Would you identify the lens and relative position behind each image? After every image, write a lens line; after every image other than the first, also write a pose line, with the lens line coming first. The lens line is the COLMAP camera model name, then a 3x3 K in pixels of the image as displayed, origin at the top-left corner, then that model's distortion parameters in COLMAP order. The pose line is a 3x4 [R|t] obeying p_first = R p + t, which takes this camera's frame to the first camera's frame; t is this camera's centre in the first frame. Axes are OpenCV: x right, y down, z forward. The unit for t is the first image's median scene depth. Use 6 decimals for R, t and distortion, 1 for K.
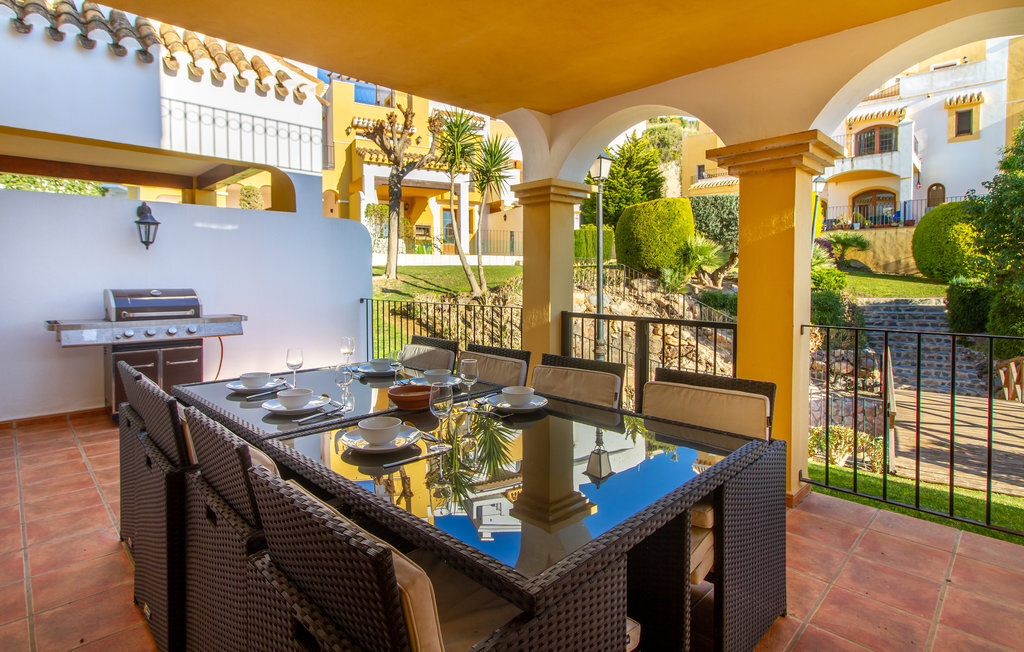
lens RADIAL K [[514.4, 0, 511.1], [0, 514.4, 286.1], [0, 0, 1]] dist [0.000424, 0.000131]
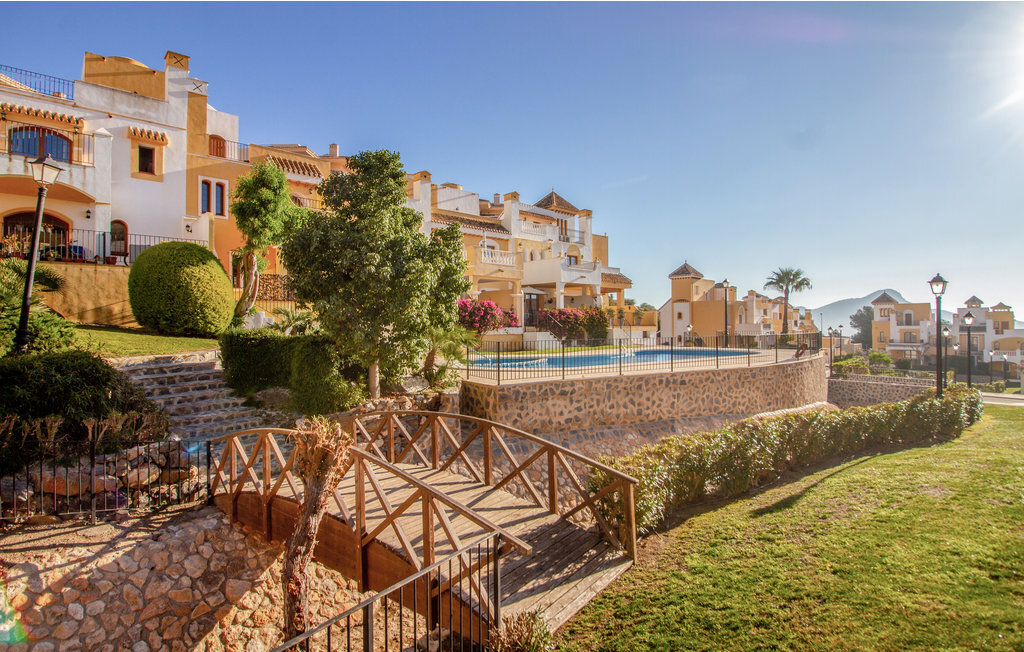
lens RADIAL K [[501.0, 0, 509.9], [0, 501.0, 319.0], [0, 0, 1]] dist [-0.001584, -0.012560]
pose [[0.077305, 0.017870, 0.996847, 0.059666], [0.026692, 0.999444, -0.019987, -0.000931], [-0.996650, 0.028153, 0.076785, 0.328797]]
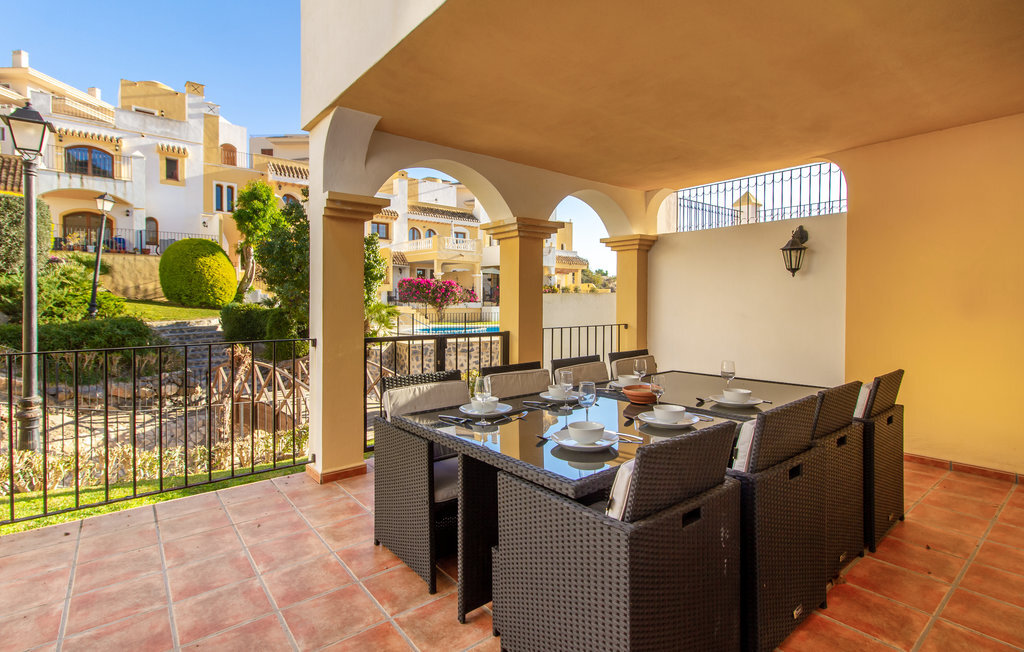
lens RADIAL K [[492.8, 0, 509.7], [0, 492.8, 304.2], [0, 0, 1]] dist [0.001098, 0.000304]
pose [[0.113633, -0.005012, 0.993510, -0.158303], [0.018151, 0.999831, 0.002968, -0.001779], [-0.993357, 0.017696, 0.113705, 0.131990]]
